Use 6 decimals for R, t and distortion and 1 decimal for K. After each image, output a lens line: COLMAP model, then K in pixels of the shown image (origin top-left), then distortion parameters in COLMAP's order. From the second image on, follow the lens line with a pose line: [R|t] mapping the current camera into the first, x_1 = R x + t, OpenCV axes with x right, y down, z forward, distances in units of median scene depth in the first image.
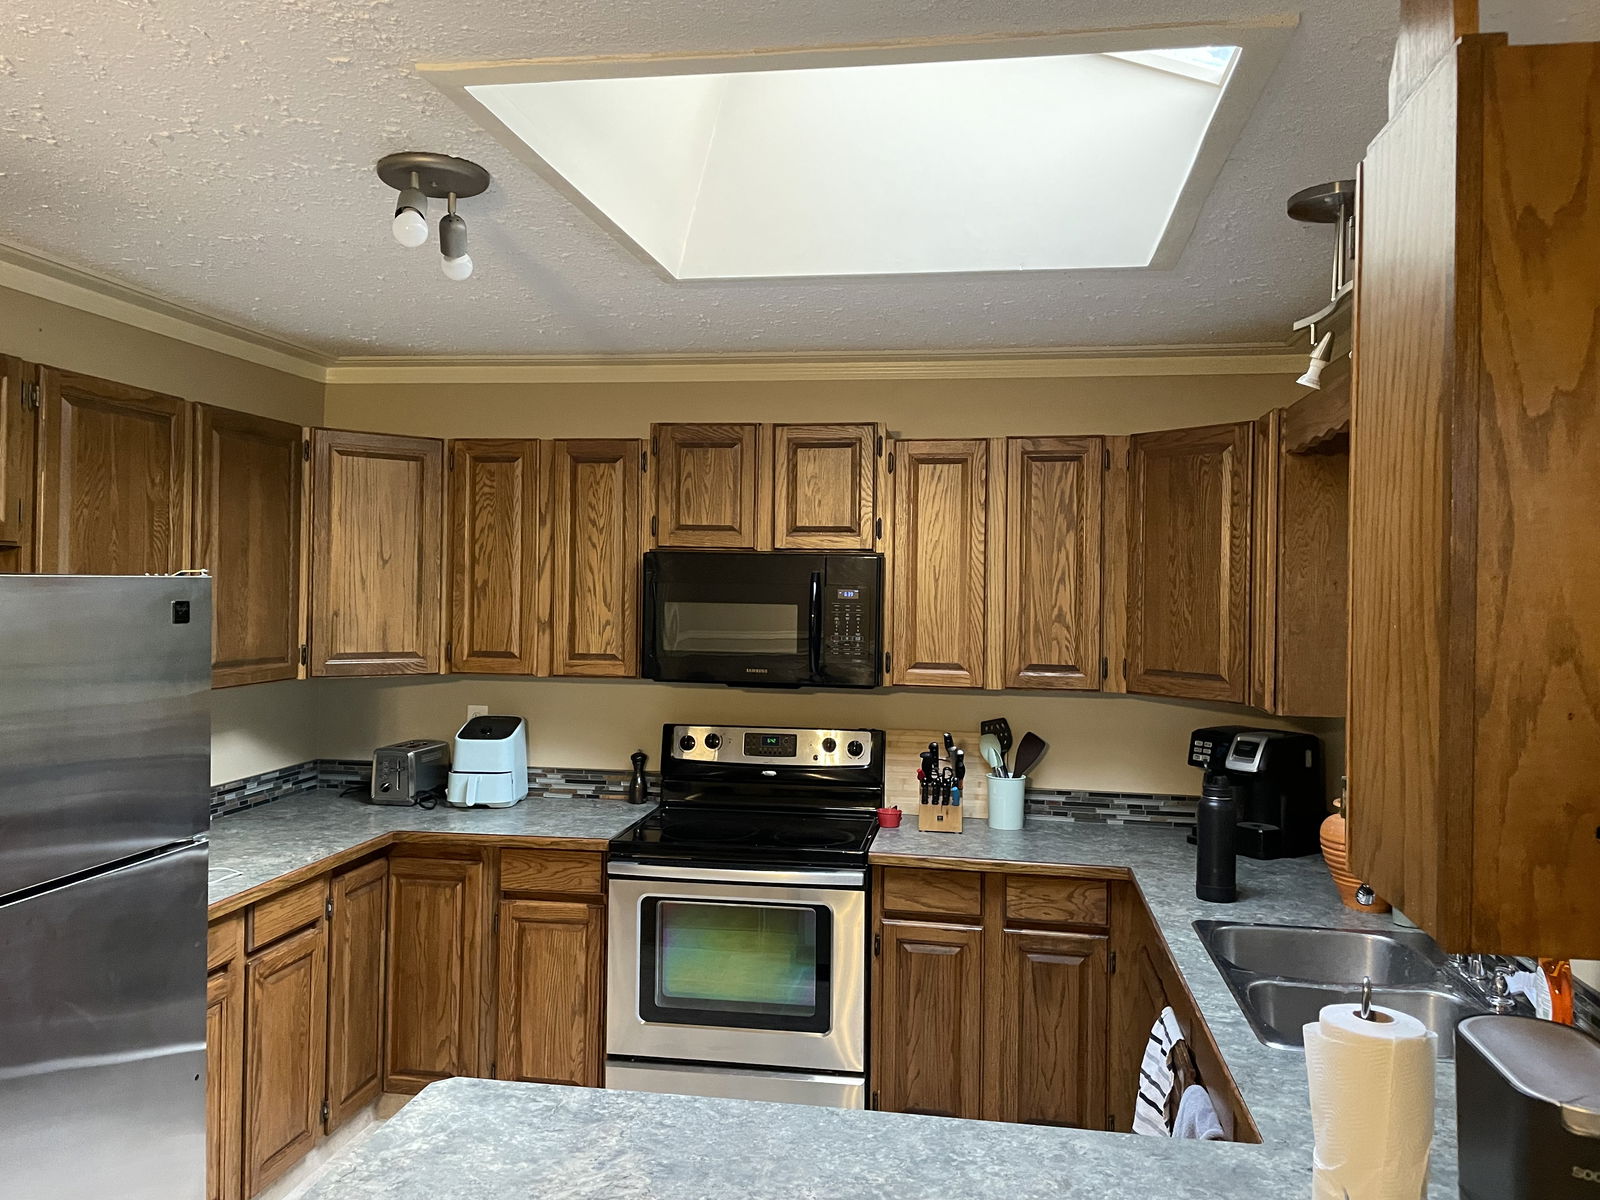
lens RADIAL K [[1198.8, 0, 798.8], [0, 1198.8, 579.7], [0, 0, 1]] dist [0.091934, -0.106127]
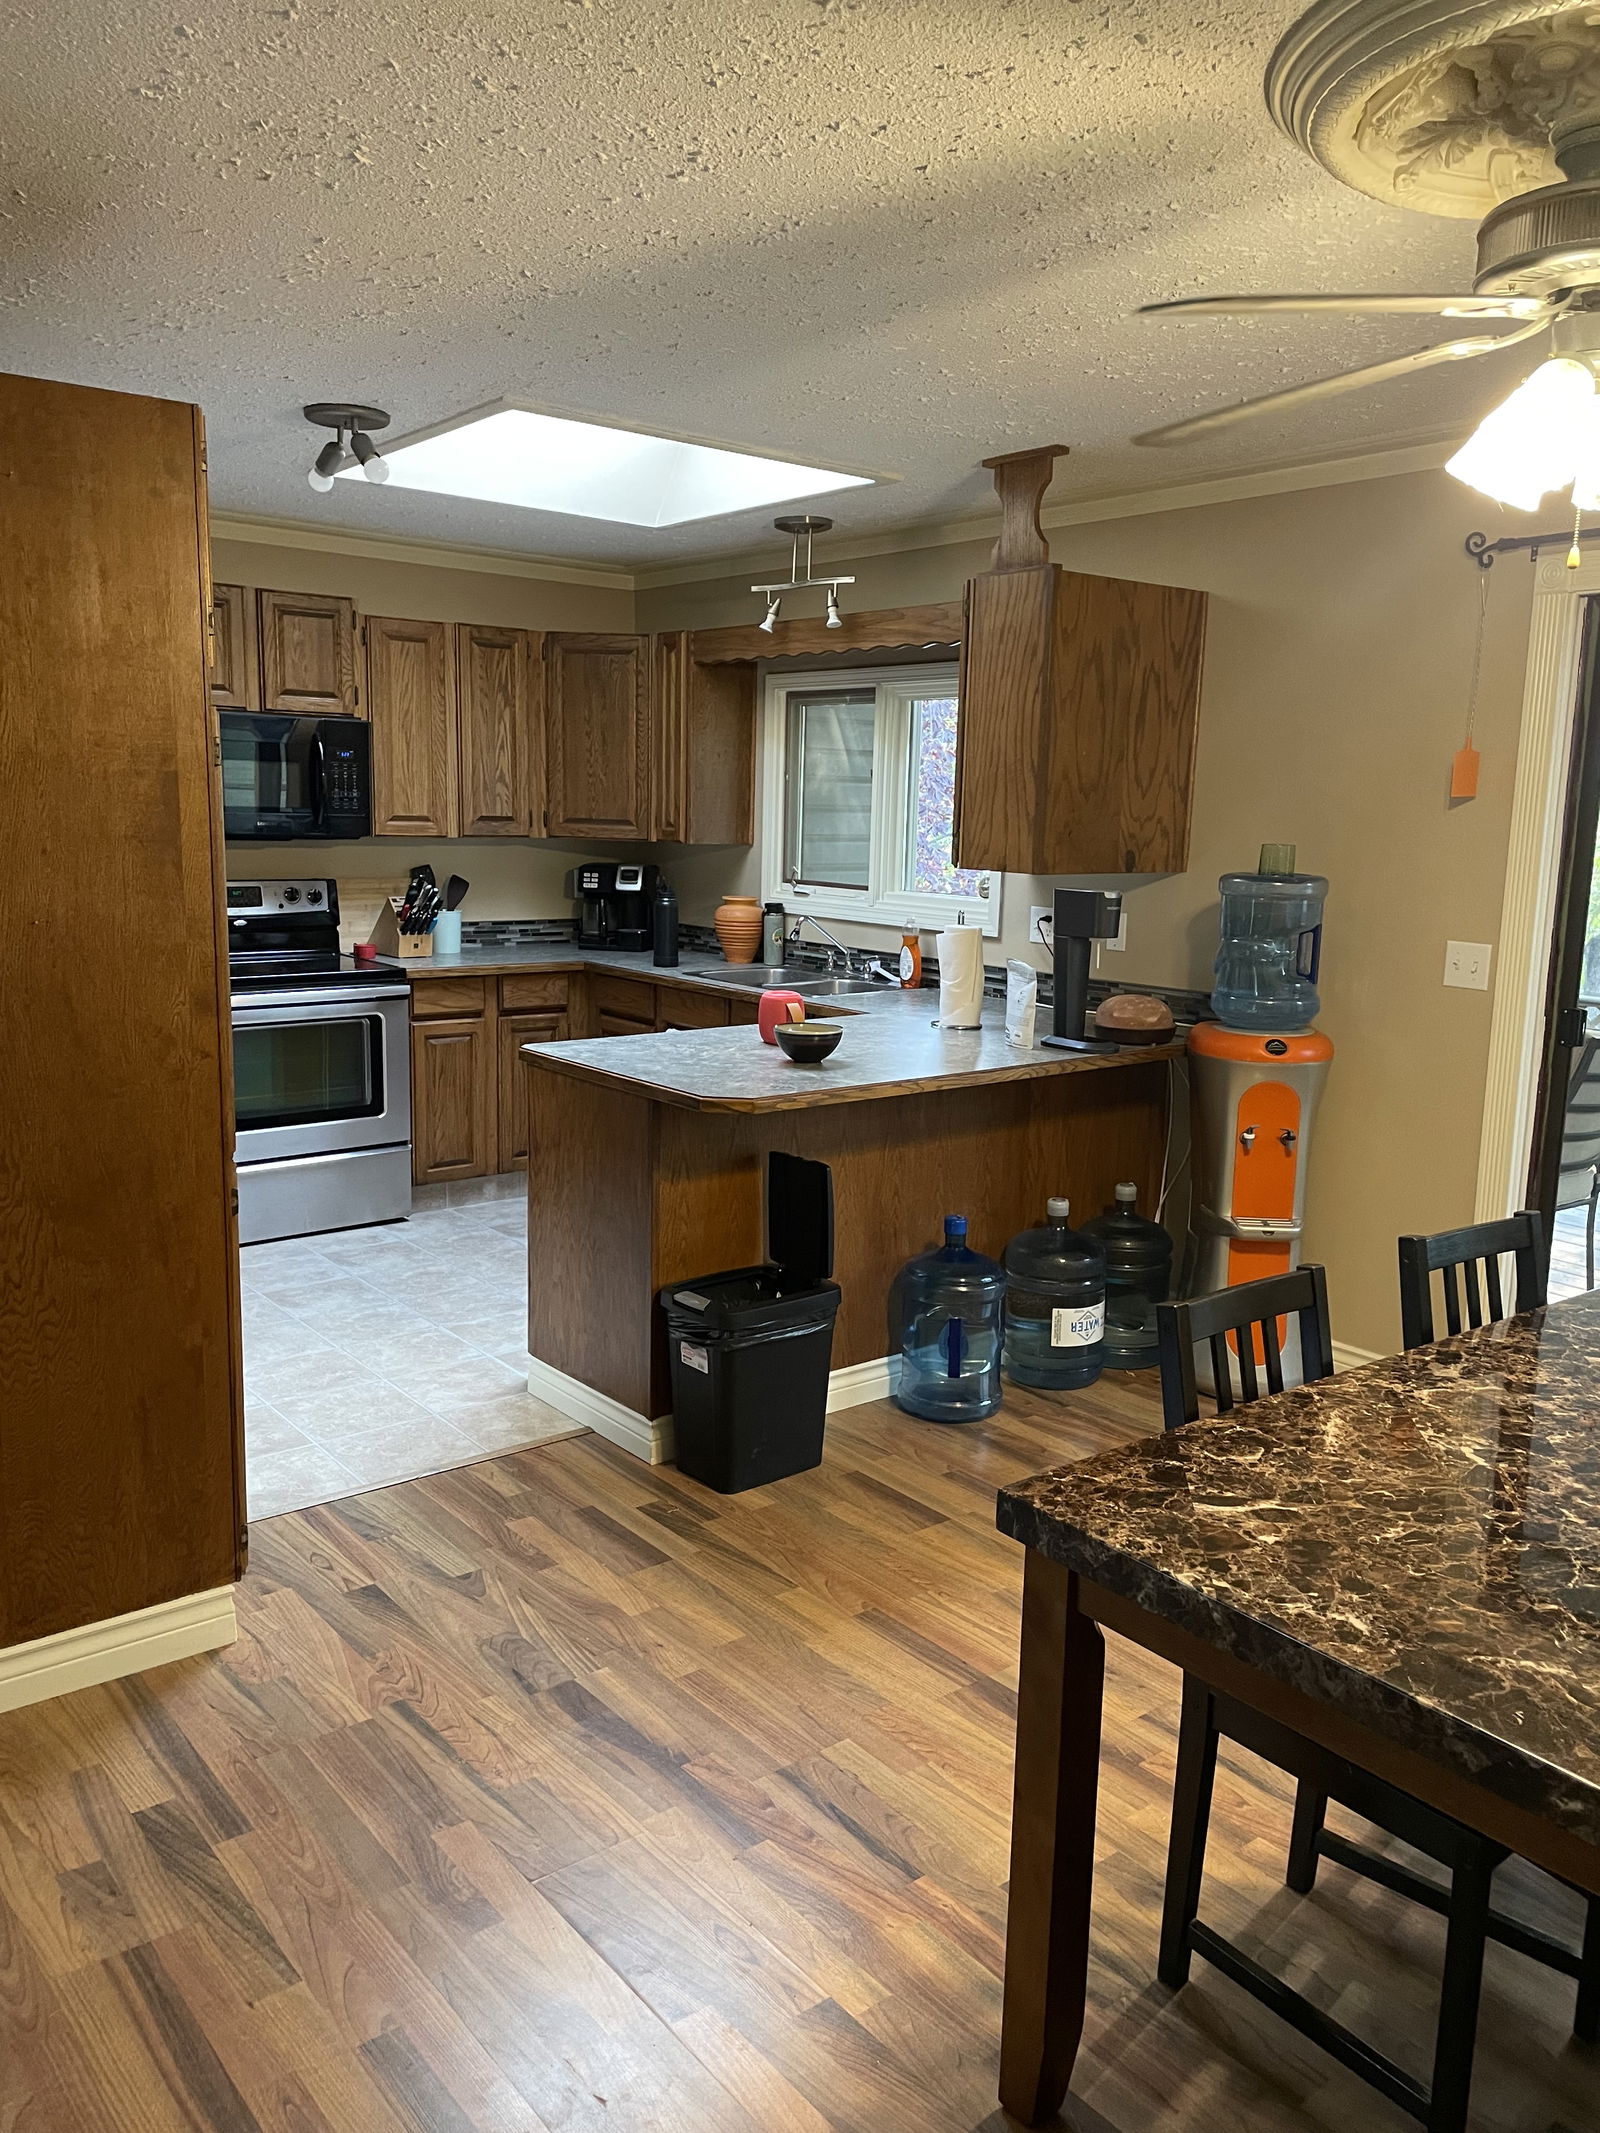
lens RADIAL K [[1618.6, 0, 827.2], [0, 1618.6, 1071.5], [0, 0, 1]] dist [0.089317, -0.118140]
pose [[0.656231, -0.122765, 0.744506, -0.848858], [-0.021903, 0.983161, 0.181424, 0.016886], [-0.754242, -0.135363, 0.642492, -0.379740]]
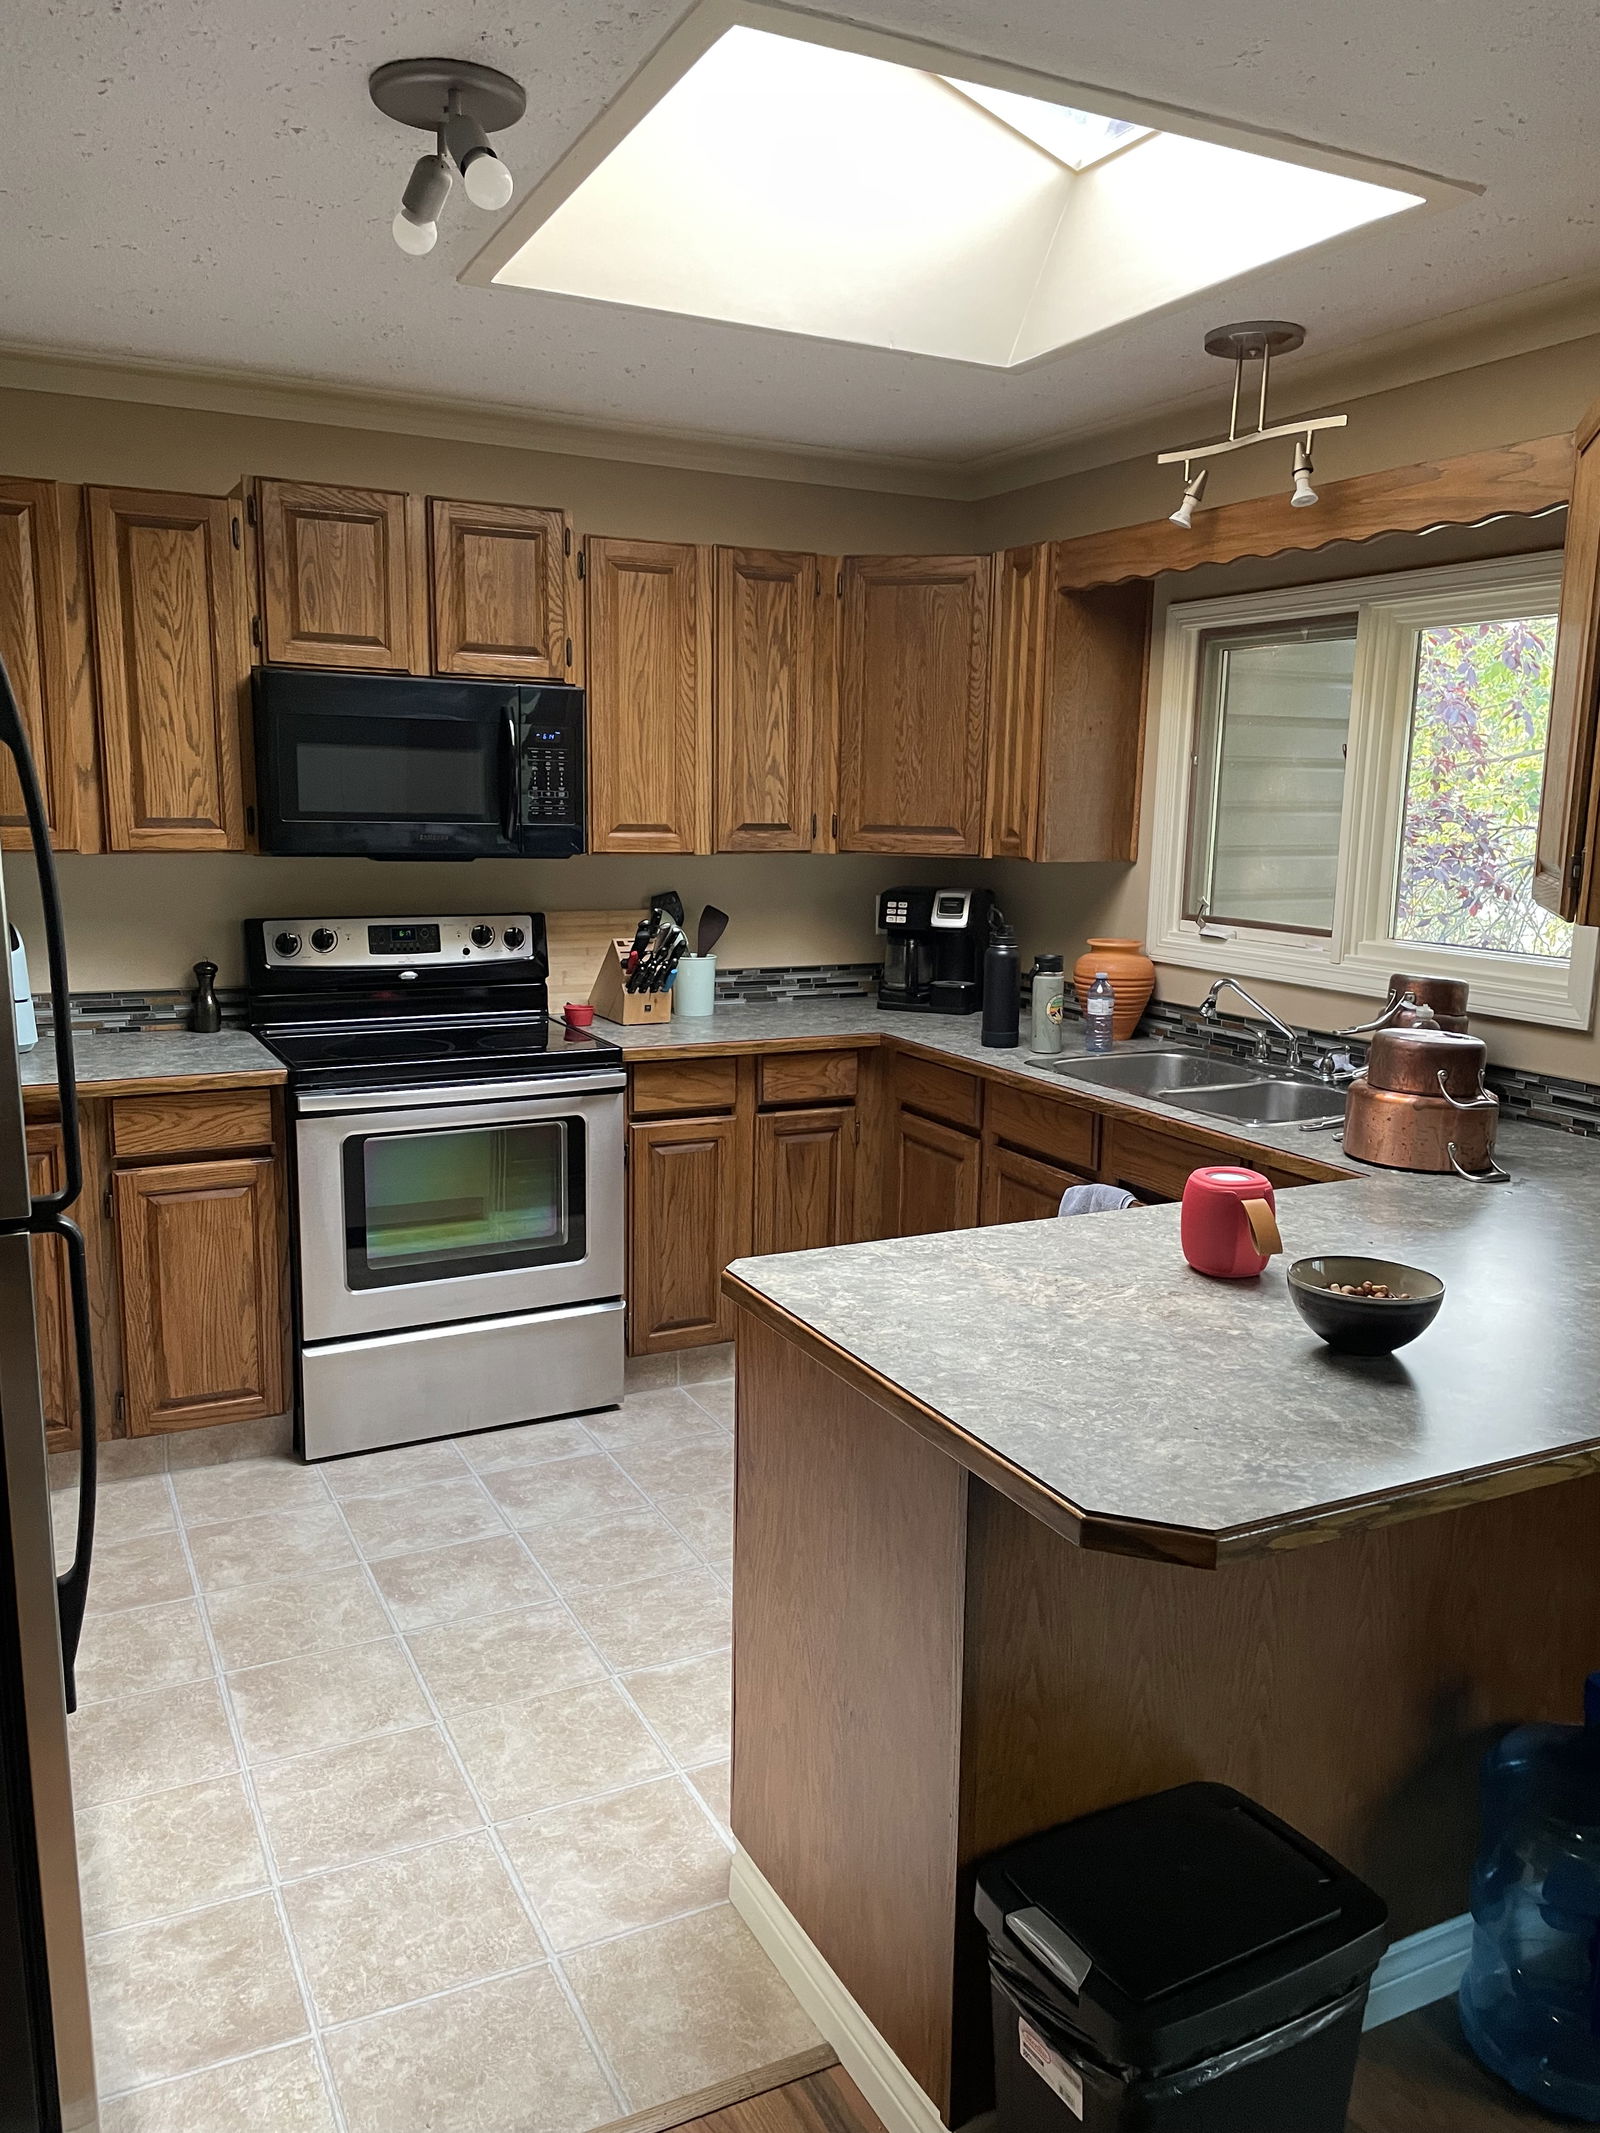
lens RADIAL K [[1592.1, 0, 806.9], [0, 1592.1, 1065.8], [0, 0, 1]] dist [0.112990, -0.206673]
pose [[0.803073, -0.103993, 0.586736, -0.462443], [-0.010097, 0.982137, 0.187895, 0.024956], [-0.595795, -0.156818, 0.787678, 0.036380]]
